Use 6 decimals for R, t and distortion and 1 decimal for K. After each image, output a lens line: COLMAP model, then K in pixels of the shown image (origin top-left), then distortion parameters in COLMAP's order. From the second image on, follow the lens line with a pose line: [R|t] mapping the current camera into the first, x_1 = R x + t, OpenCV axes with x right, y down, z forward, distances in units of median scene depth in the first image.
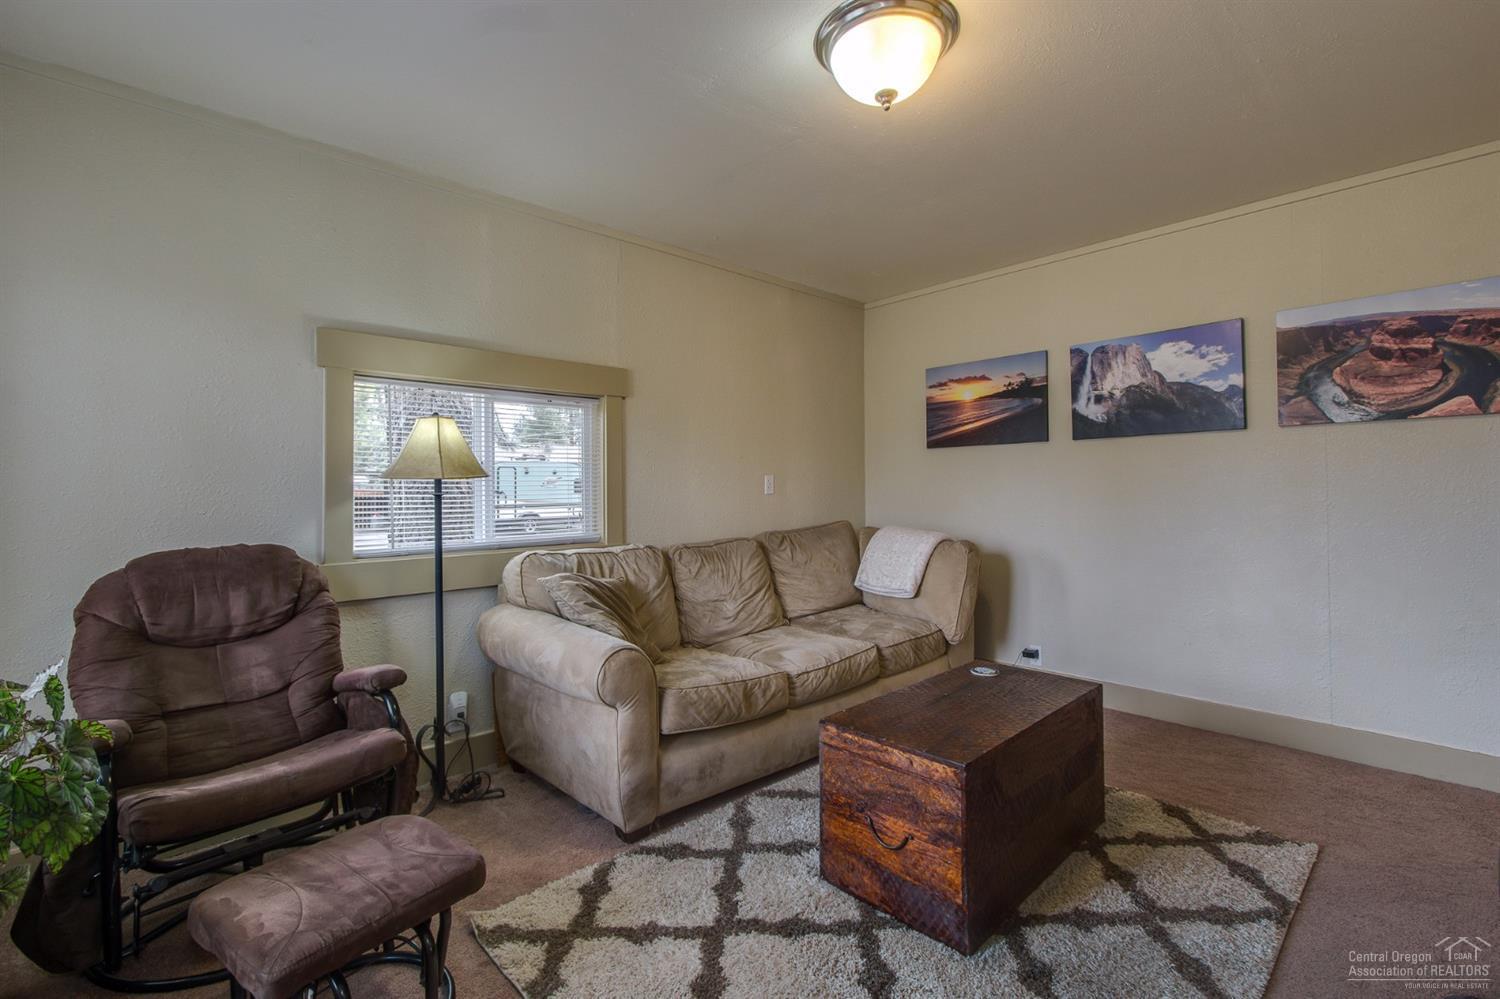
lens RADIAL K [[685.3, 0, 753.1], [0, 685.3, 478.8], [0, 0, 1]] dist [0.000309, 0.000053]
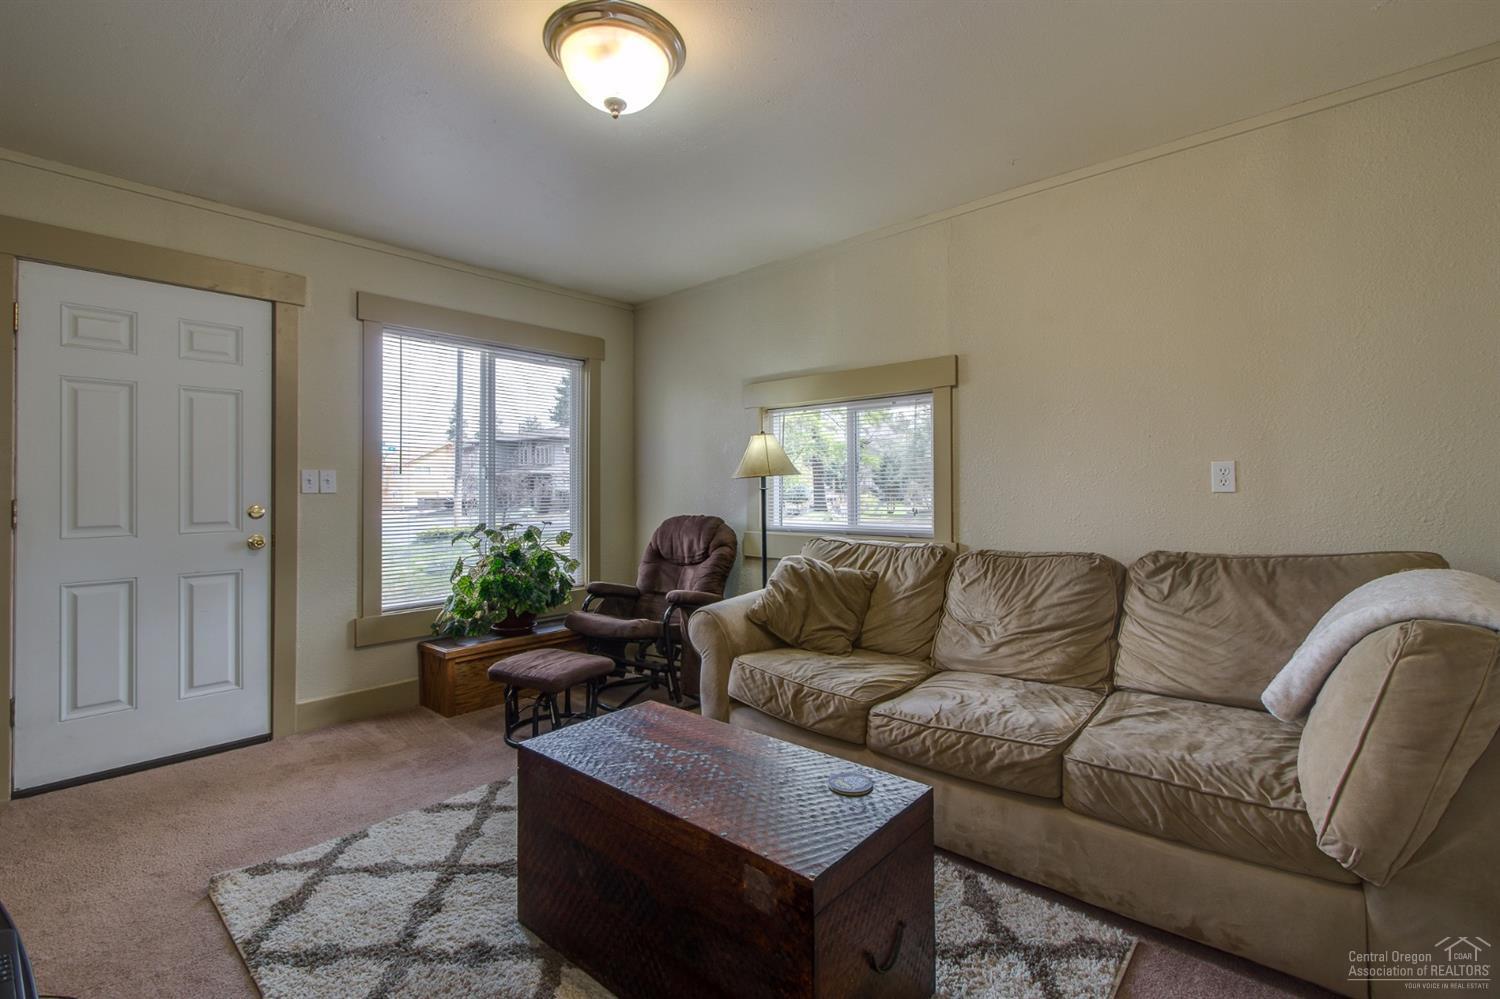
lens RADIAL K [[669.2, 0, 749.9], [0, 669.2, 486.7], [0, 0, 1]] dist [-0.000618, -0.000016]
pose [[0.070347, 0.006292, -0.997503, 0.927483], [0.021598, 0.999736, 0.007830, 0.006248], [0.997289, -0.022095, 0.070193, 0.876532]]
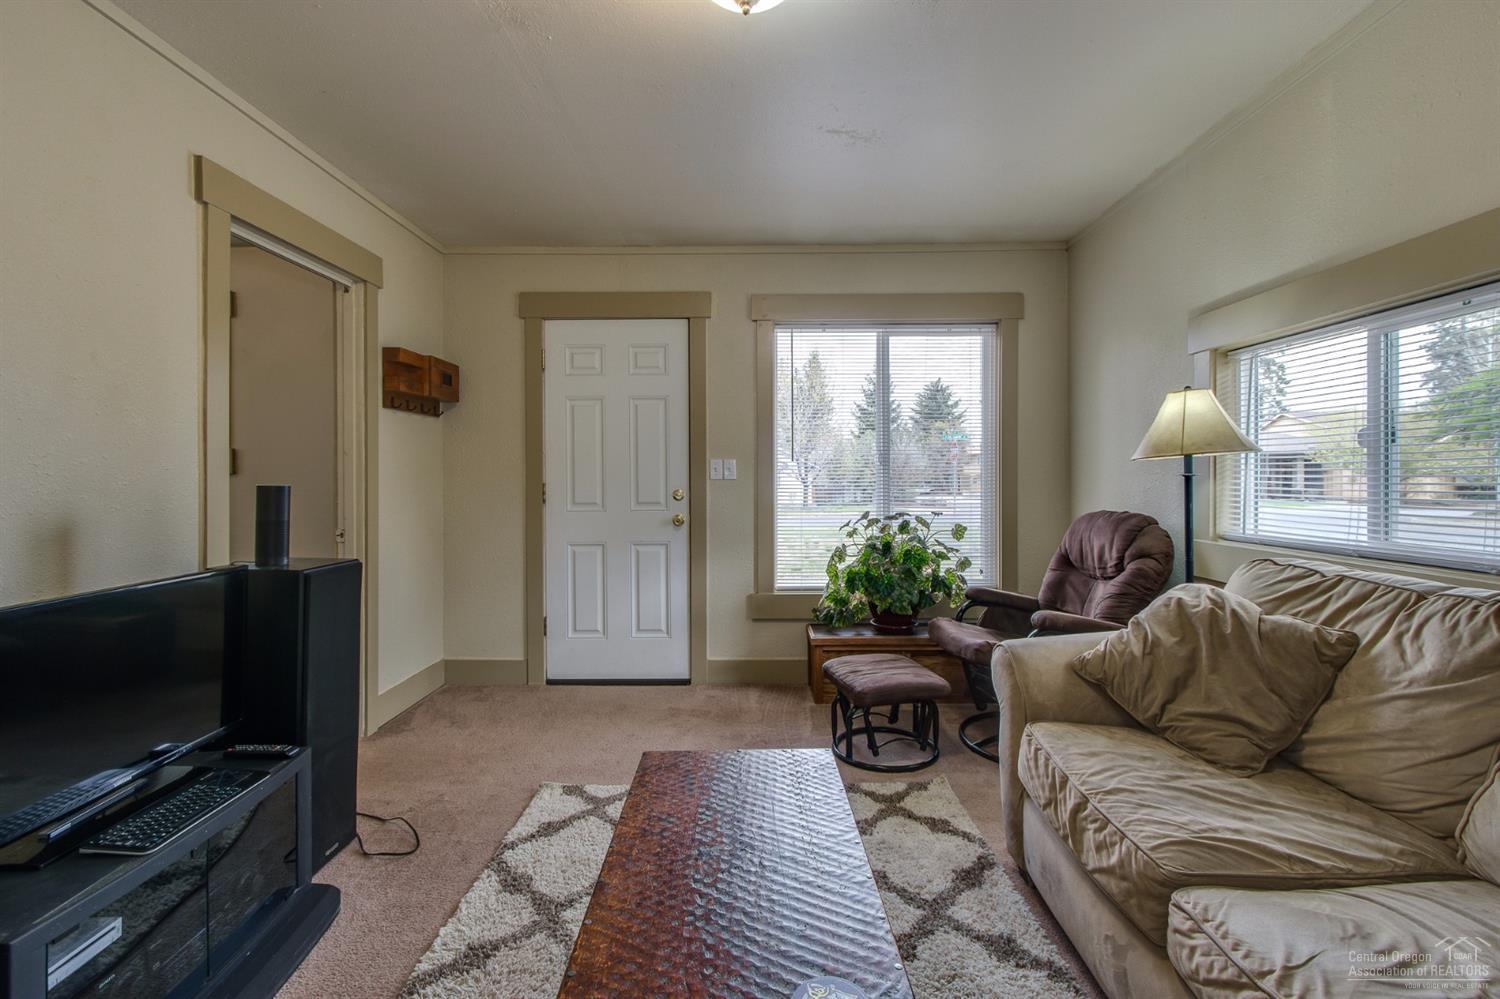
lens RADIAL K [[669.2, 0, 749.9], [0, 669.2, 486.7], [0, 0, 1]] dist [-0.000618, -0.000016]
pose [[-0.697207, 0.024026, -0.716467, 0.597897], [0.025359, 0.999639, 0.008845, 0.015028], [0.716421, -0.012002, -0.697565, 1.207875]]
